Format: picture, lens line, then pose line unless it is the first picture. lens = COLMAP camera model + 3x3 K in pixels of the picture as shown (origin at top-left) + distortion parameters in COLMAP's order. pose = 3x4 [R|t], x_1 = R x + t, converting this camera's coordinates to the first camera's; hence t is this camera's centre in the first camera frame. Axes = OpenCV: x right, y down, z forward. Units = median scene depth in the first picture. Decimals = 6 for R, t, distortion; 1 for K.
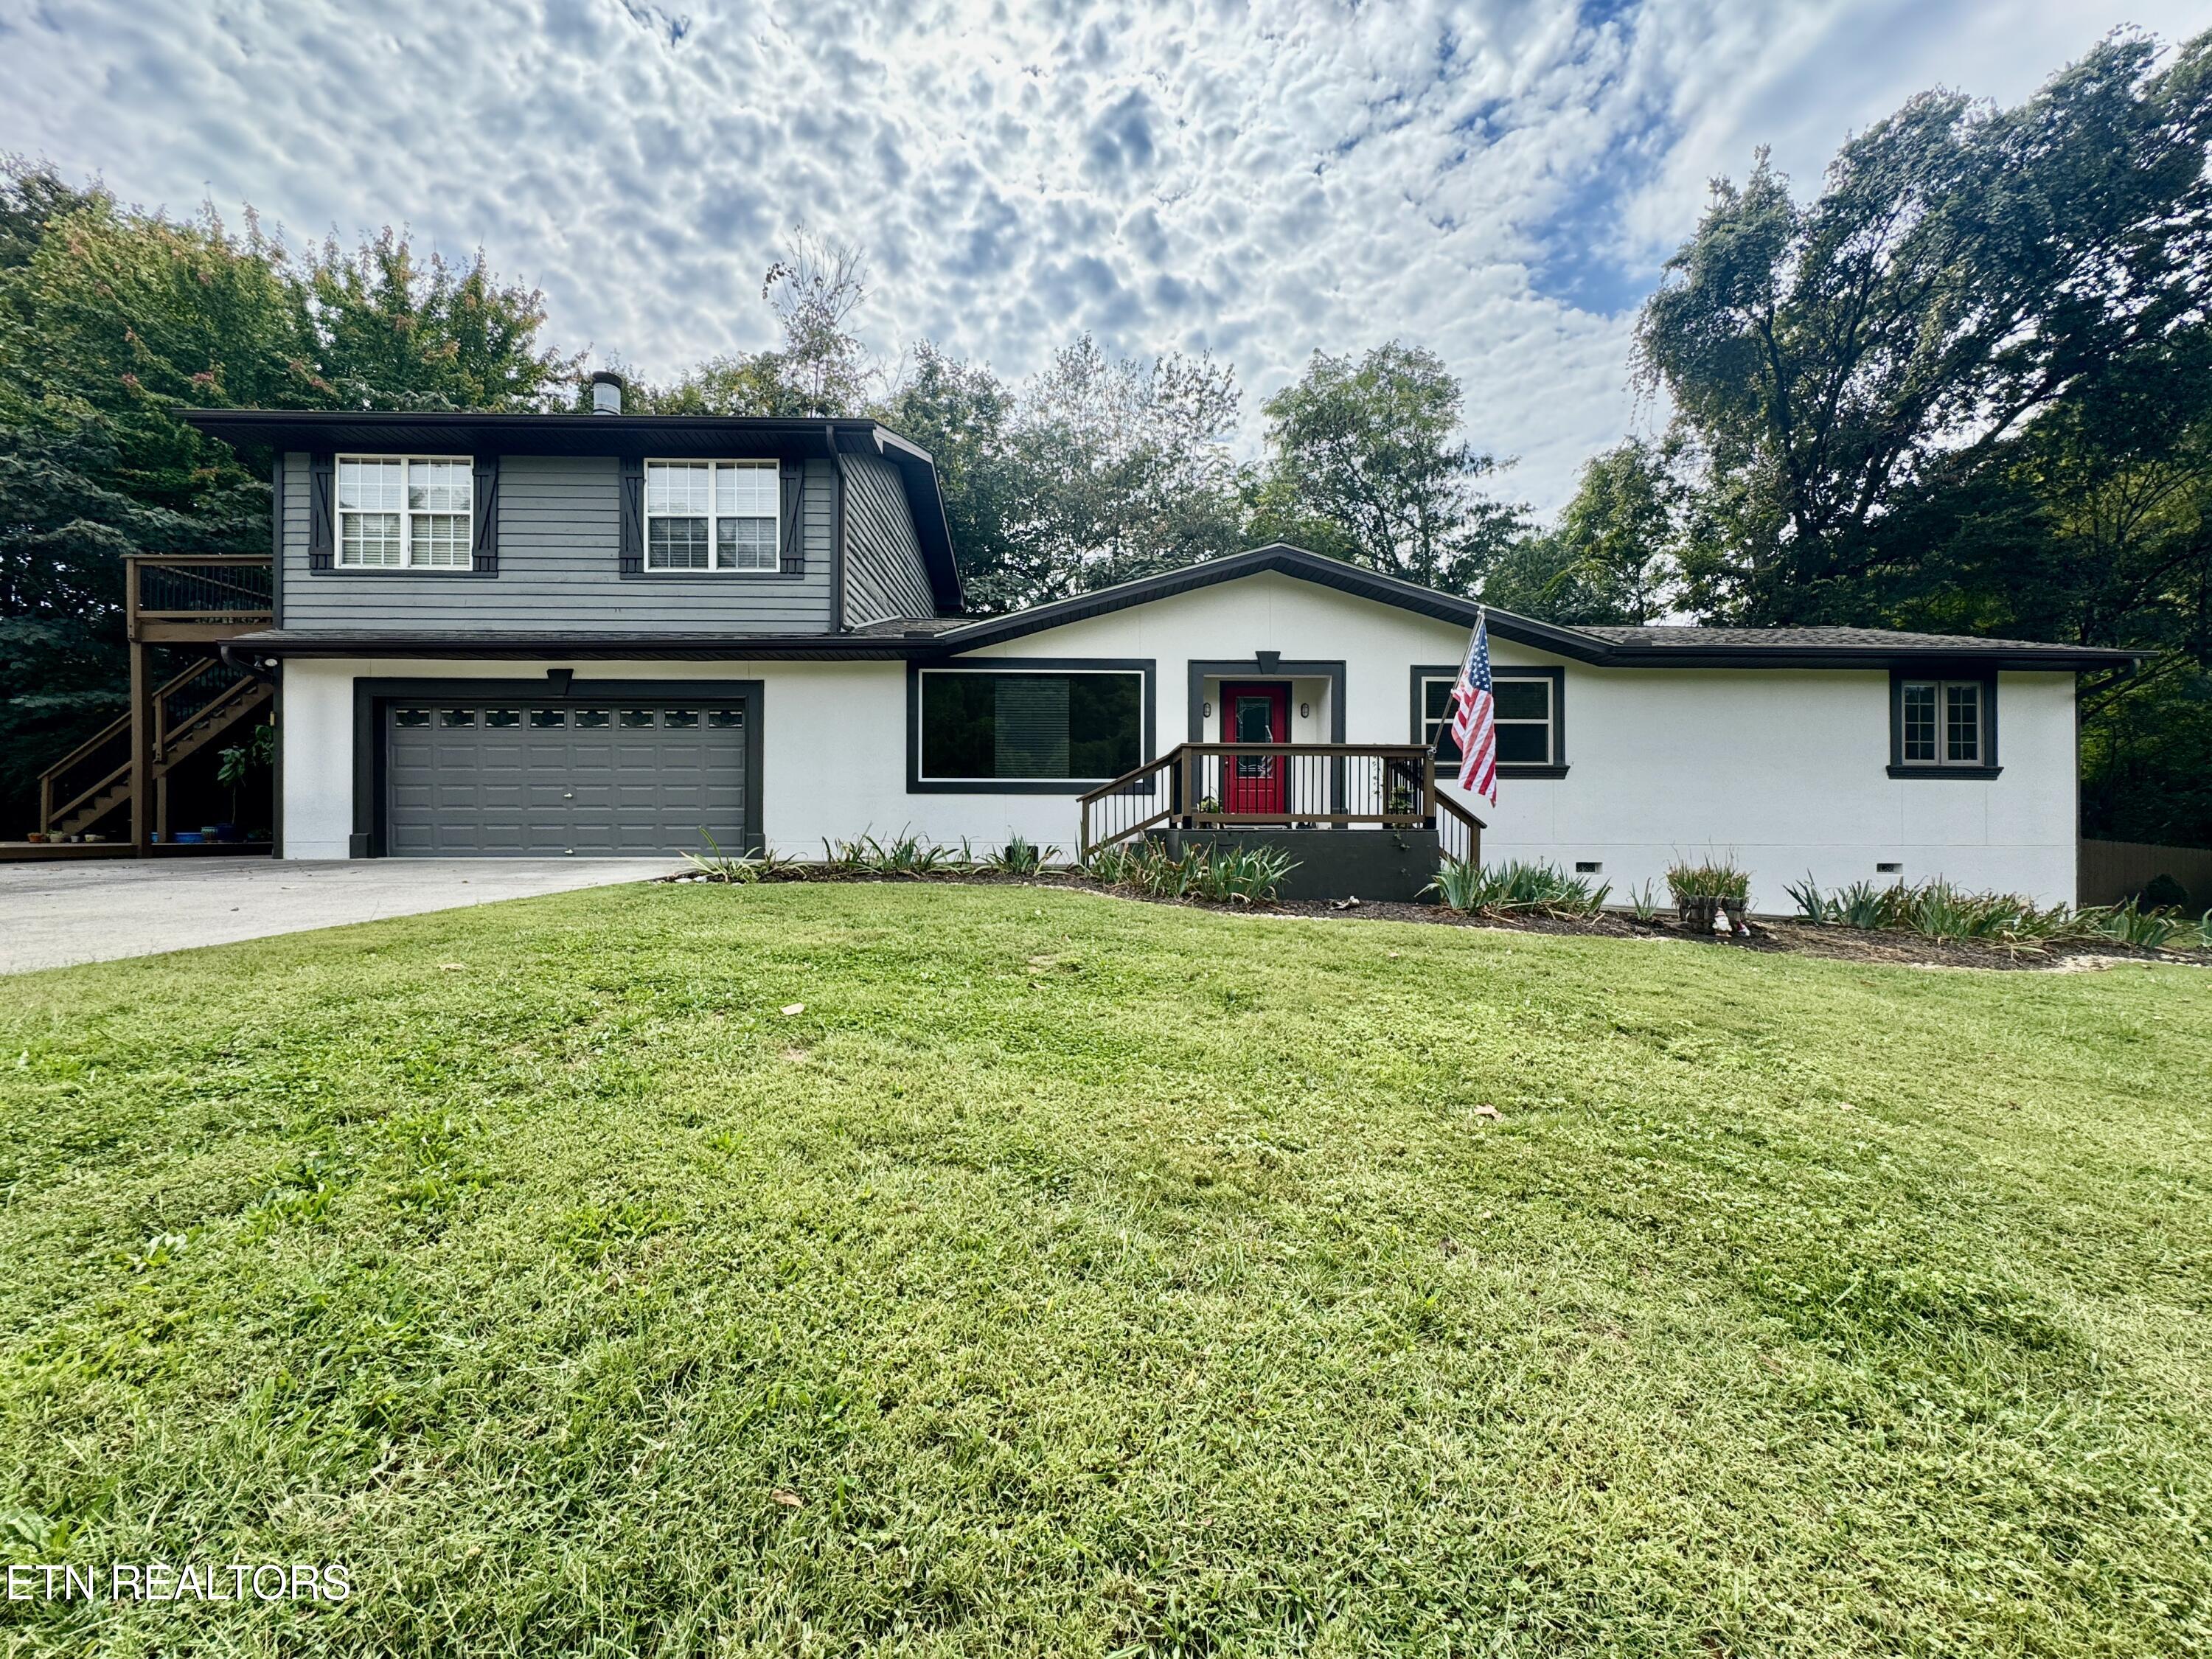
lens RADIAL K [[882.3, 0, 1128.1], [0, 882.3, 828.1], [0, 0, 1]] dist [-0.002073, -0.000281]
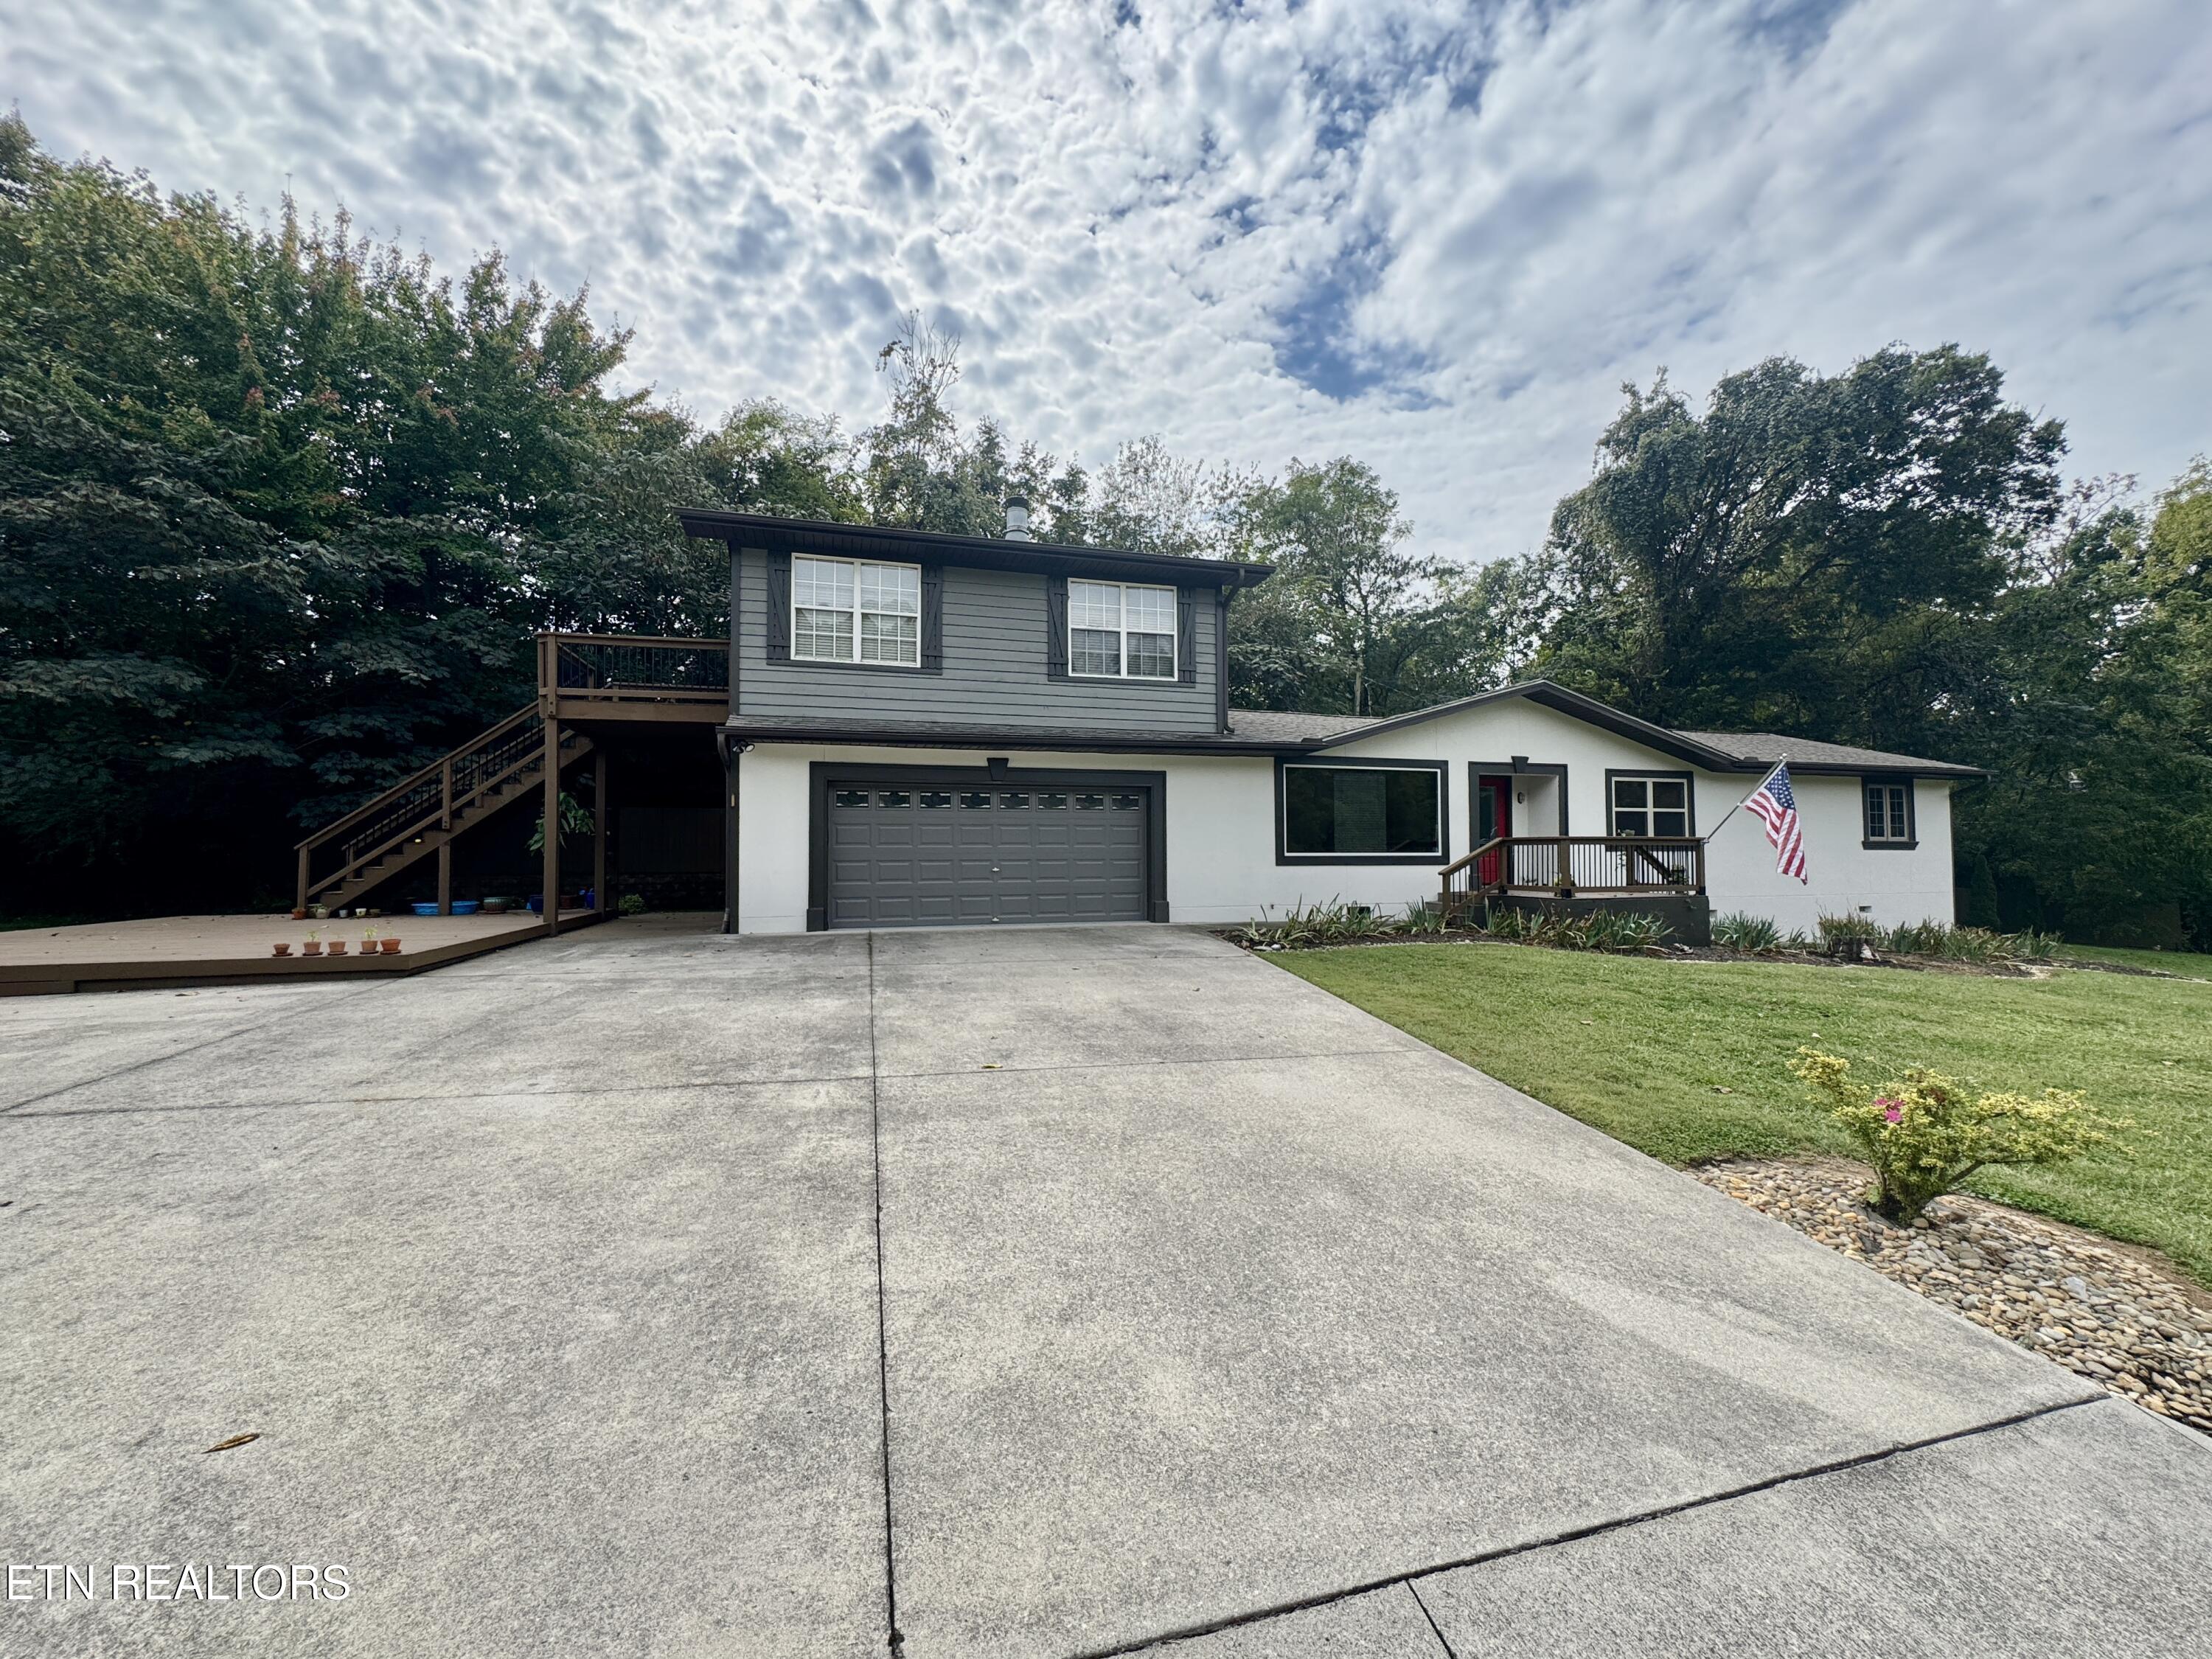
lens RADIAL K [[889.1, 0, 1107.6], [0, 889.1, 818.0], [0, 0, 1]] dist [-0.002551, 0.000398]
pose [[0.966240, 0.006657, 0.257558, -0.643492], [0.003025, 0.999304, -0.037175, -0.049117], [-0.257626, 0.036699, 0.965547, -0.105317]]
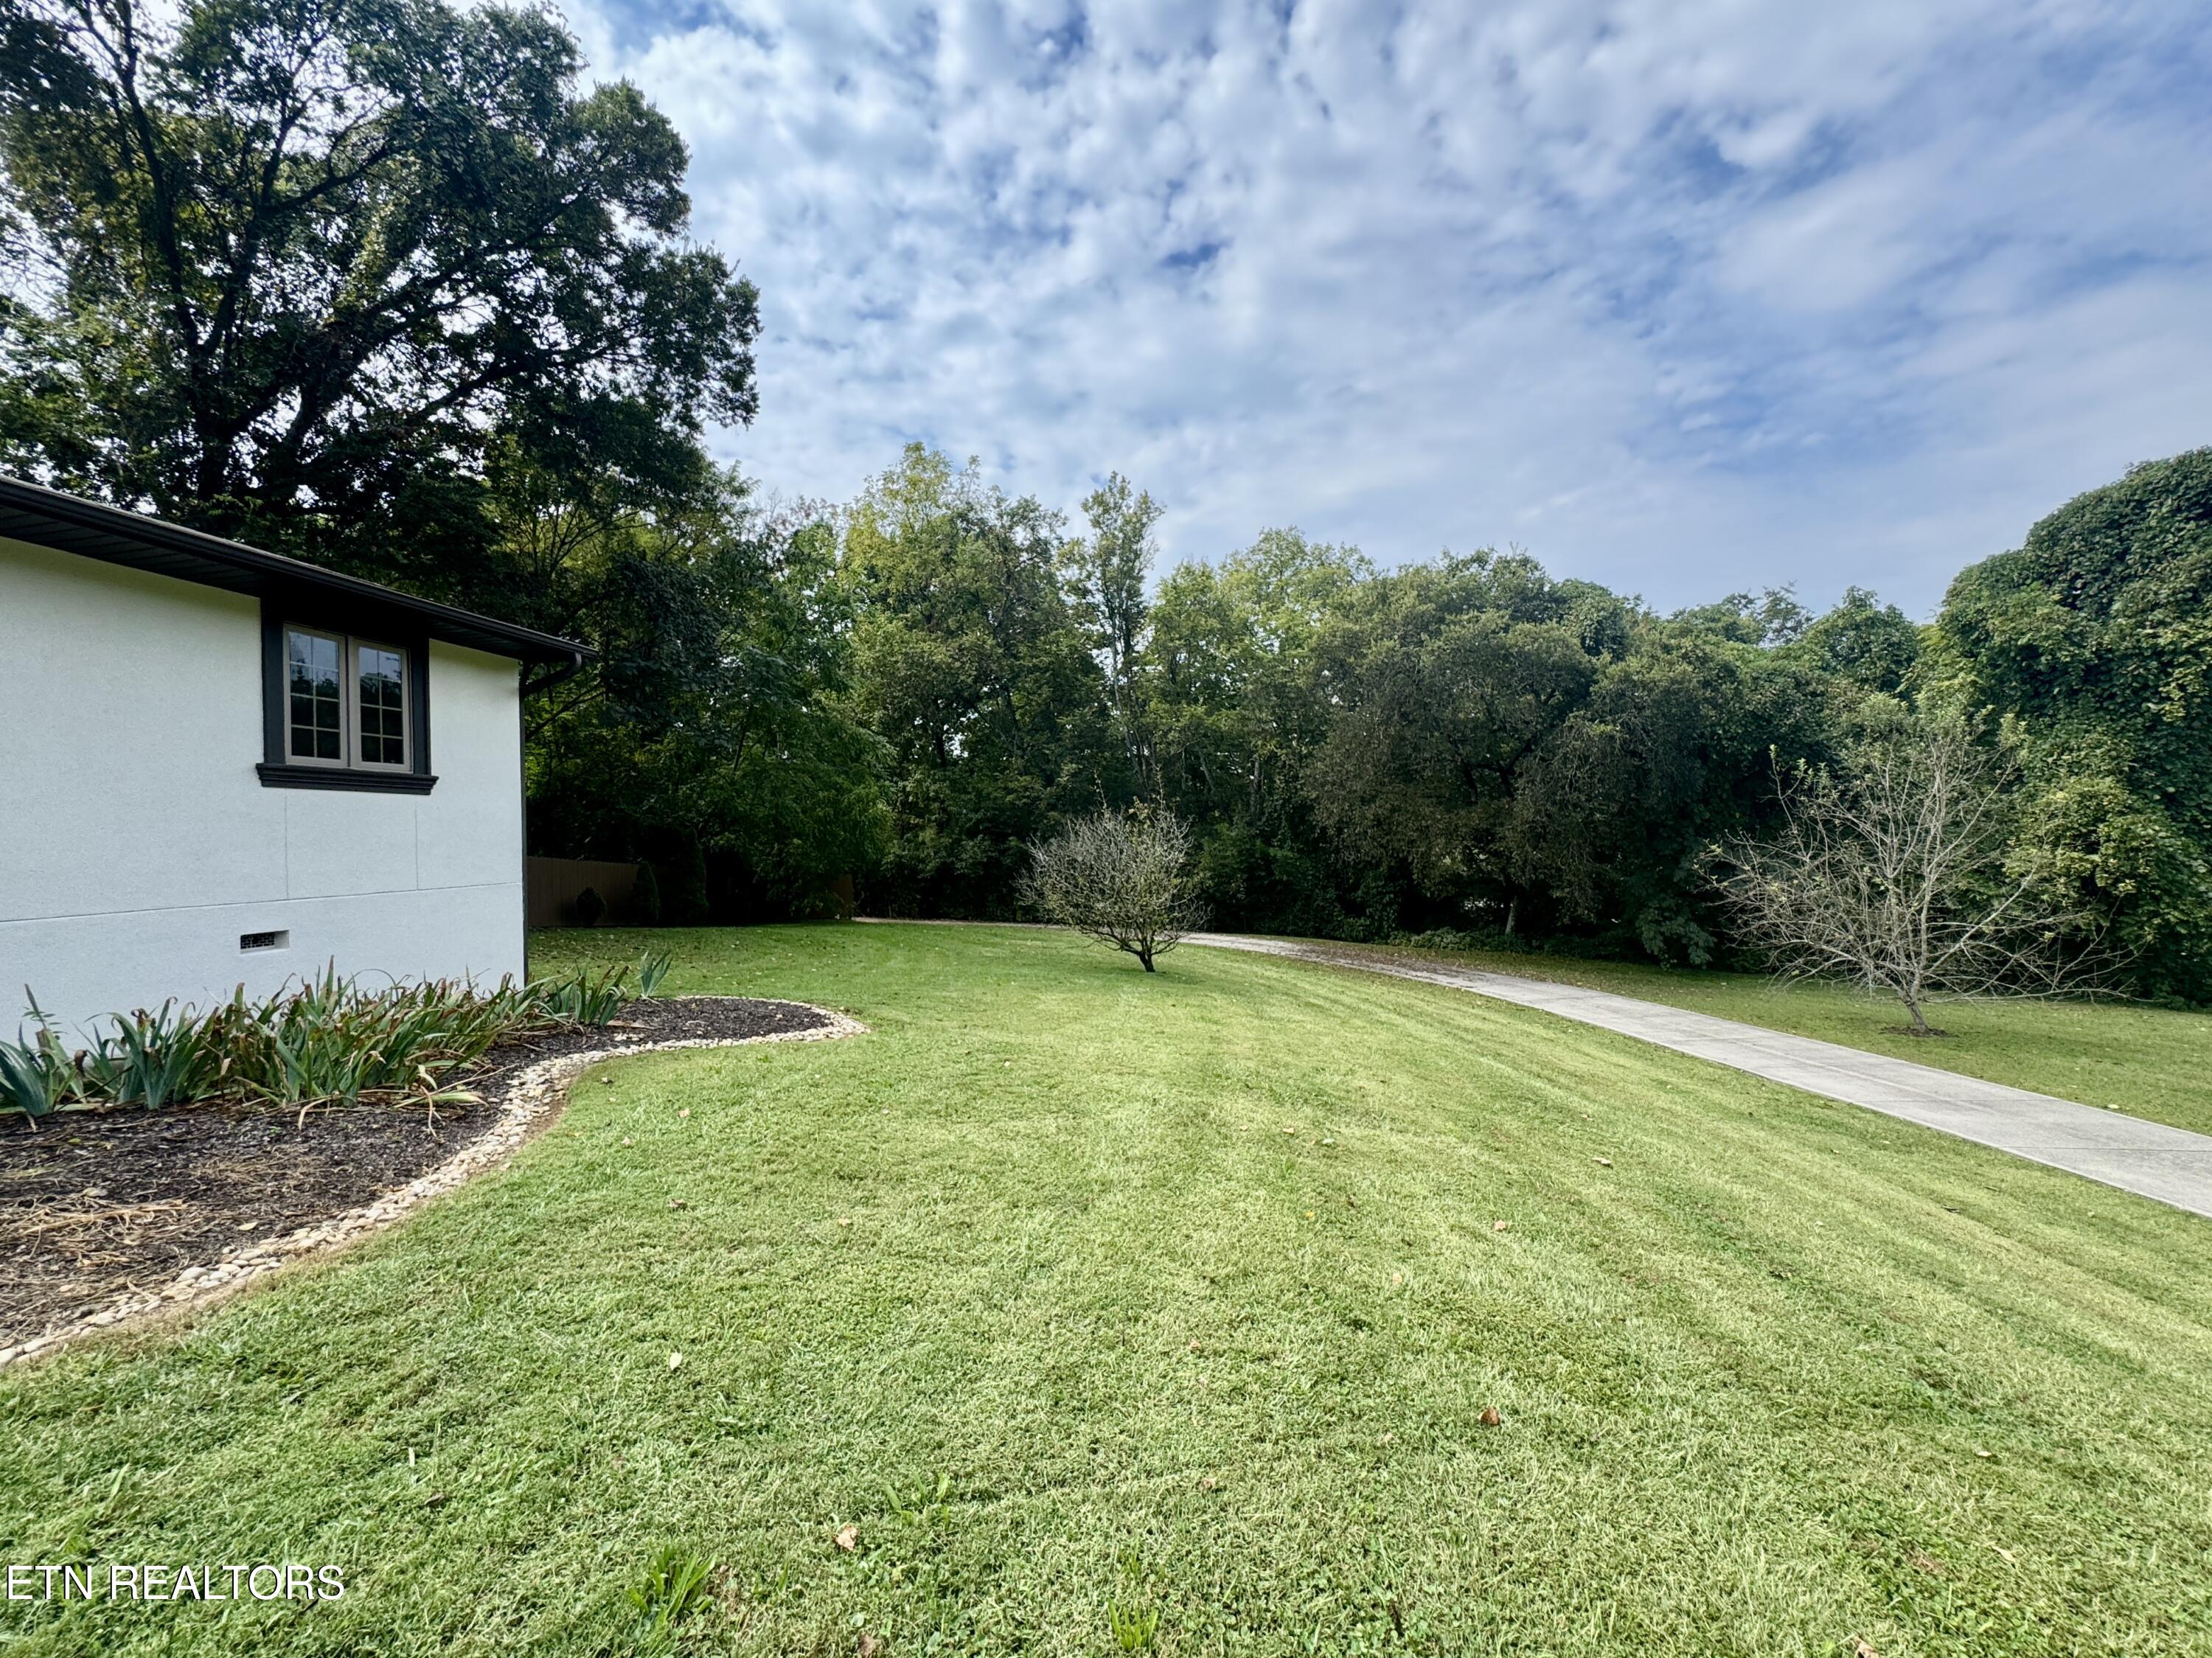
lens RADIAL K [[911.9, 0, 1079.3], [0, 911.9, 839.9], [0, 0, 1]] dist [0.000212, -0.000073]
pose [[0.199525, -0.011808, 0.979822, 0.309207], [0.007130, 0.999918, 0.010599, -0.018961], [-0.979867, 0.004872, 0.199593, 0.284765]]
